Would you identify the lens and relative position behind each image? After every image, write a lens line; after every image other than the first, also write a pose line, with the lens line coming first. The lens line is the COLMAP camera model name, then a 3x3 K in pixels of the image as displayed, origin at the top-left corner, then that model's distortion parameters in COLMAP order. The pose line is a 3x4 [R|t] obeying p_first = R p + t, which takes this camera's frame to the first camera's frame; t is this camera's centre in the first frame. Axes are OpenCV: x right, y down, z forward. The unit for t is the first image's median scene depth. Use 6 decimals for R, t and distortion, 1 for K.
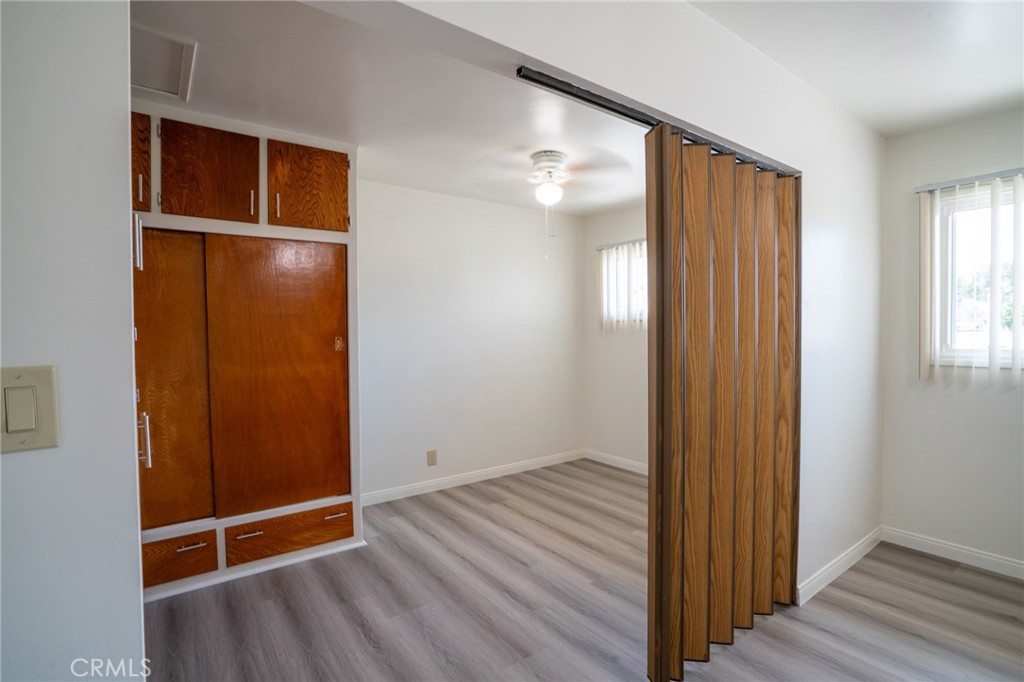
lens RADIAL K [[460.0, 0, 510.2], [0, 460.0, 330.0], [0, 0, 1]] dist [-0.061540, 0.020415]
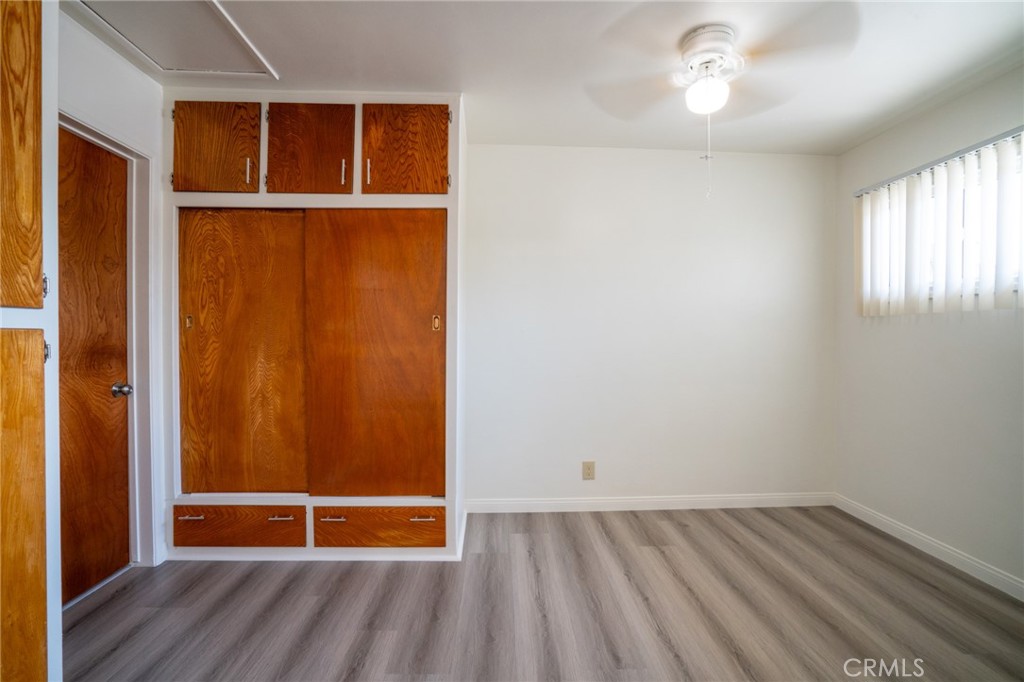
lens RADIAL K [[460.0, 0, 510.2], [0, 460.0, 330.0], [0, 0, 1]] dist [-0.061540, 0.020415]
pose [[0.838150, 0.013059, -0.545283, 0.231962], [-0.012451, 0.999911, 0.004809, 0.039510], [0.545297, 0.002758, 0.838238, 0.357027]]
